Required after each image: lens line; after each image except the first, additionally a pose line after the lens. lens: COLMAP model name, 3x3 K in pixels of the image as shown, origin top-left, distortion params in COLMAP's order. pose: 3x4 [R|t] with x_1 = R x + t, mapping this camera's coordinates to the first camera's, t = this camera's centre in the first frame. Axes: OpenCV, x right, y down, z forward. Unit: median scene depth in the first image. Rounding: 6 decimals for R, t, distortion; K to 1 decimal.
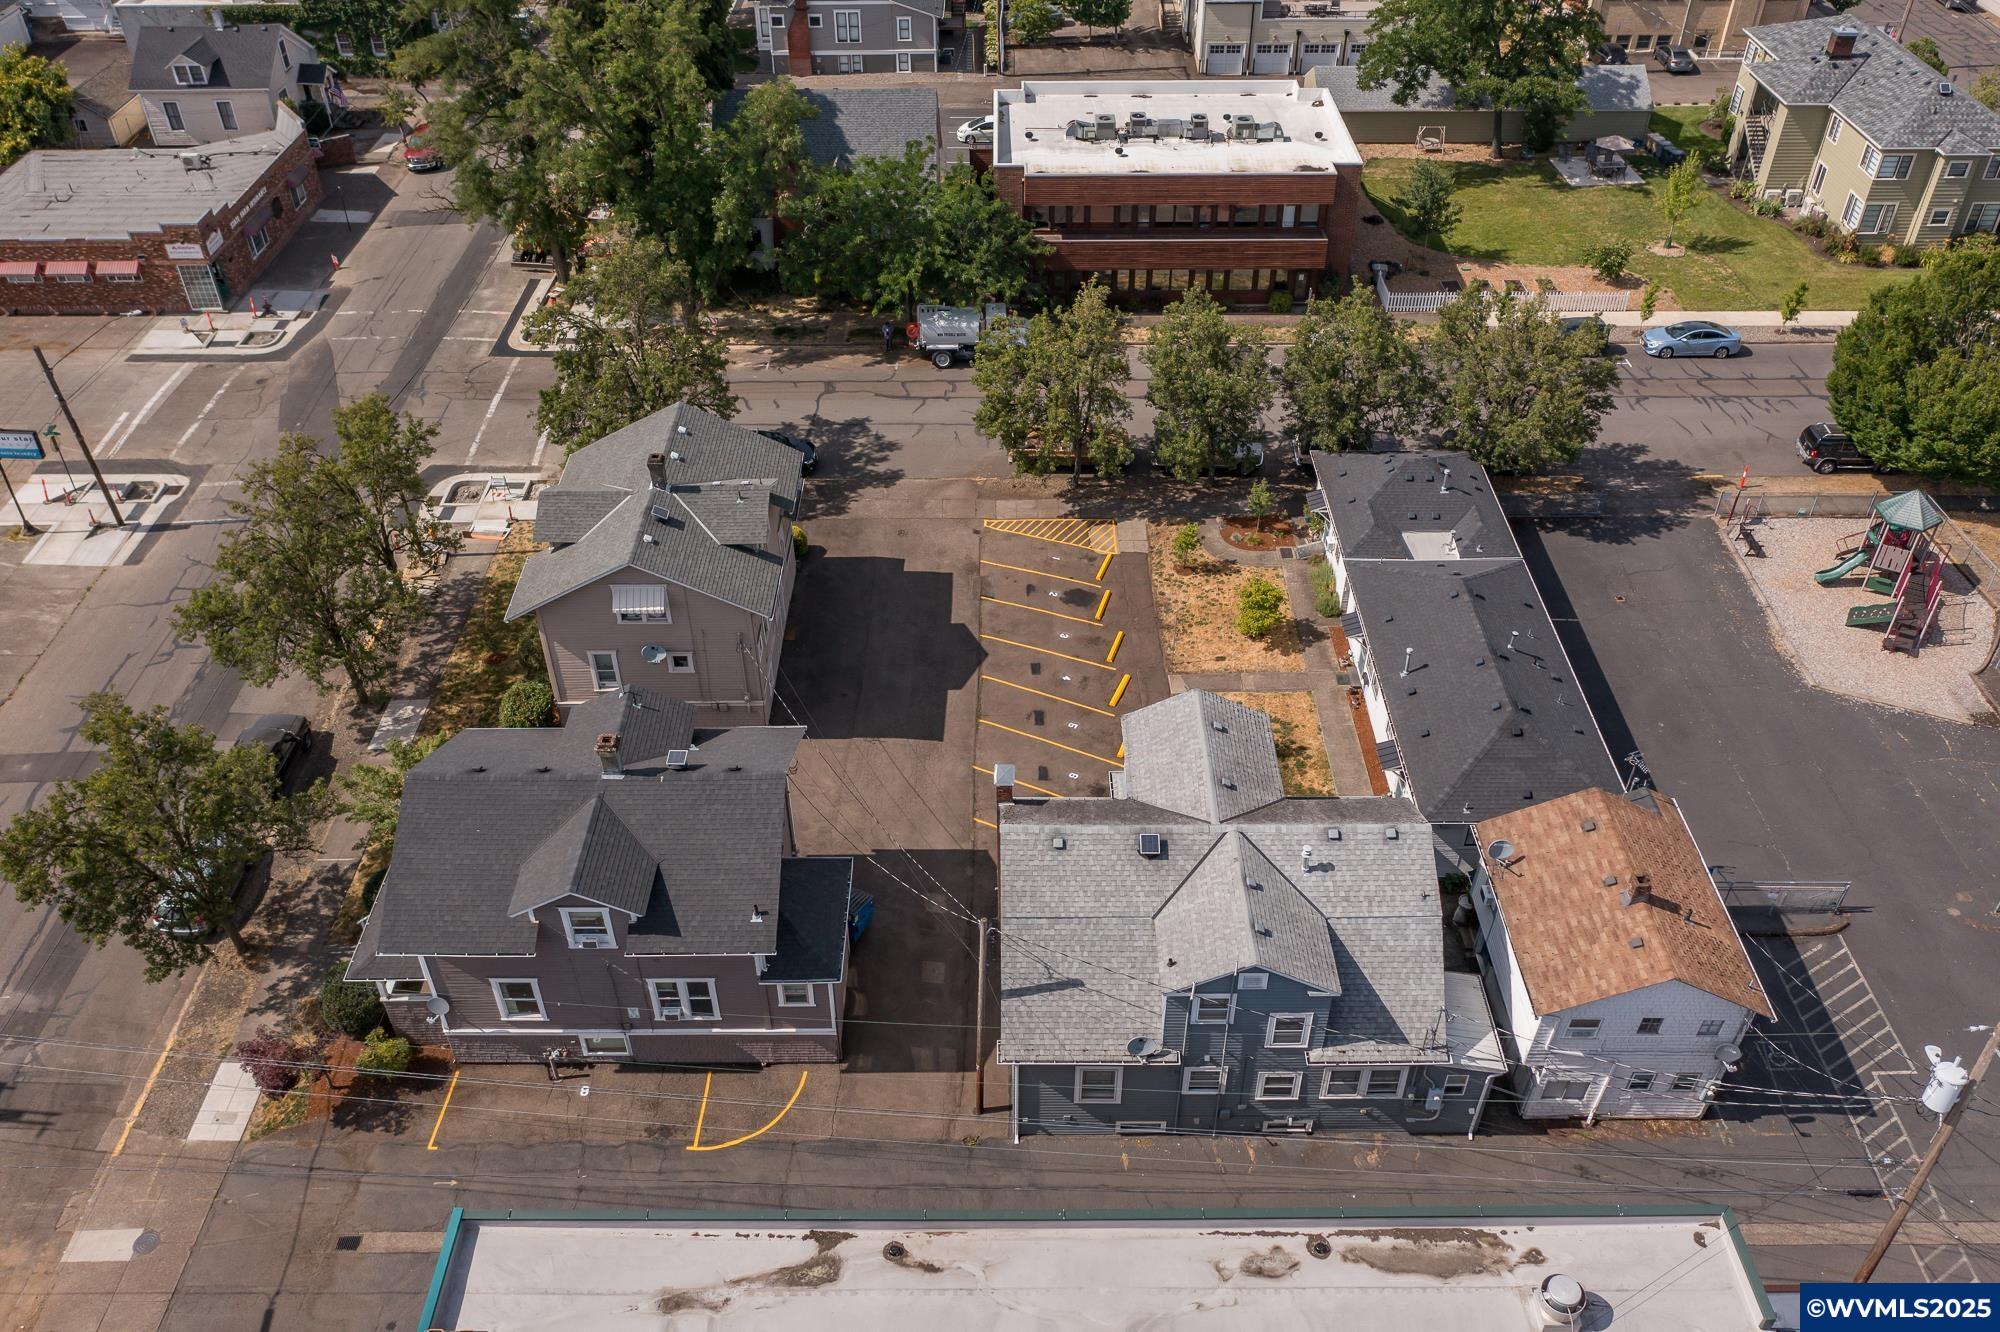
lens RADIAL K [[1593.6, 0, 1002.7], [0, 1593.6, 669.4], [0, 0, 1]] dist [-0.006114, 0.007372]
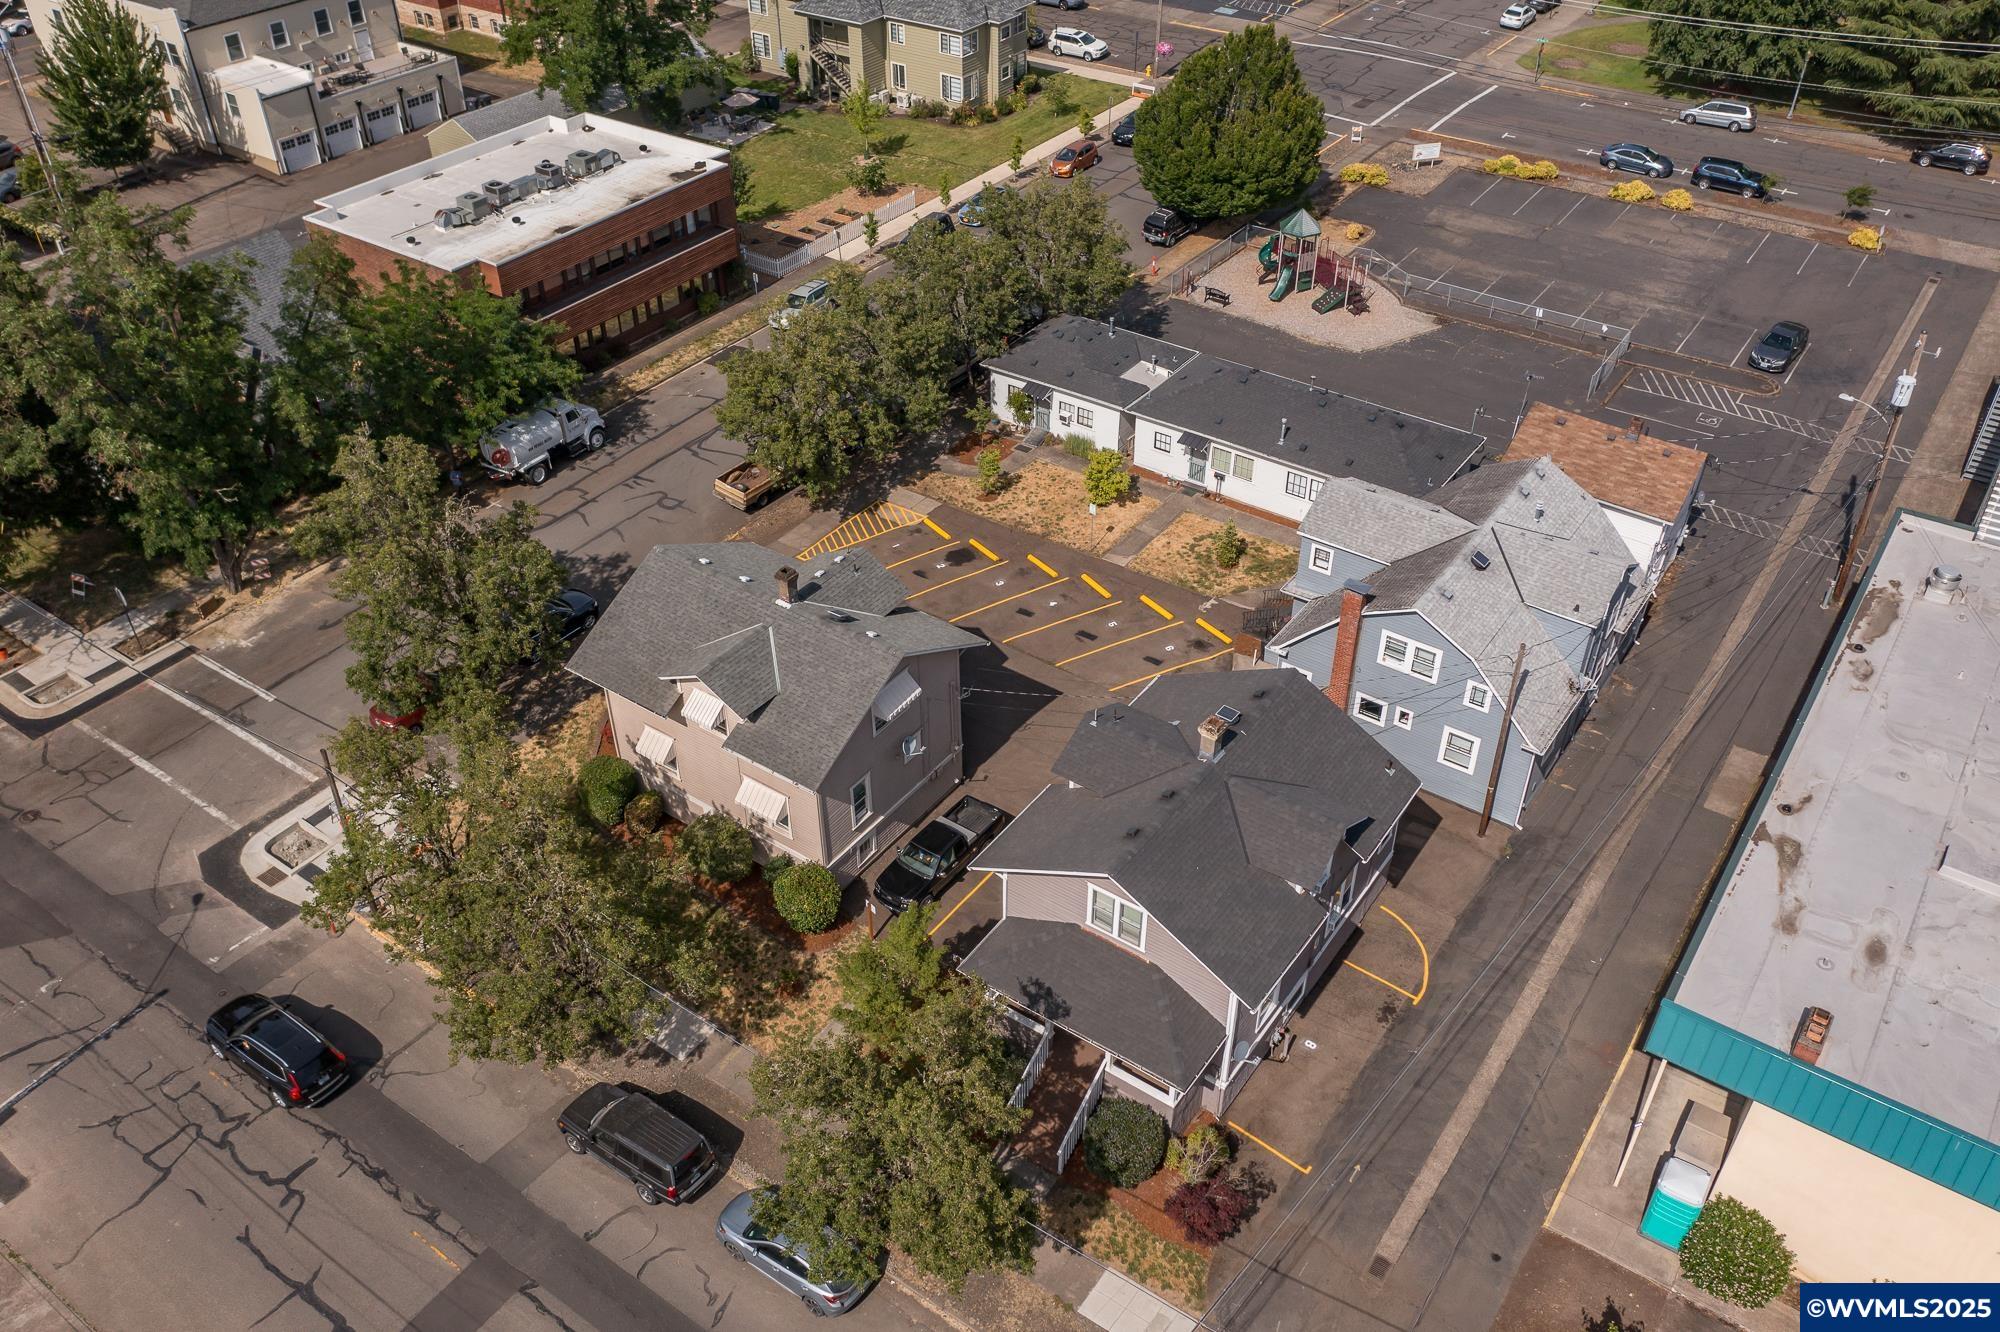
lens RADIAL K [[1593.6, 0, 1026.2], [0, 1593.6, 654.2], [0, 0, 1]] dist [-0.006114, 0.007372]
pose [[0.570892, -0.494778, 0.655193, -0.605609], [0.515952, 0.836957, 0.182473, -0.150220], [-0.638652, 0.233875, 0.733093, 0.203823]]
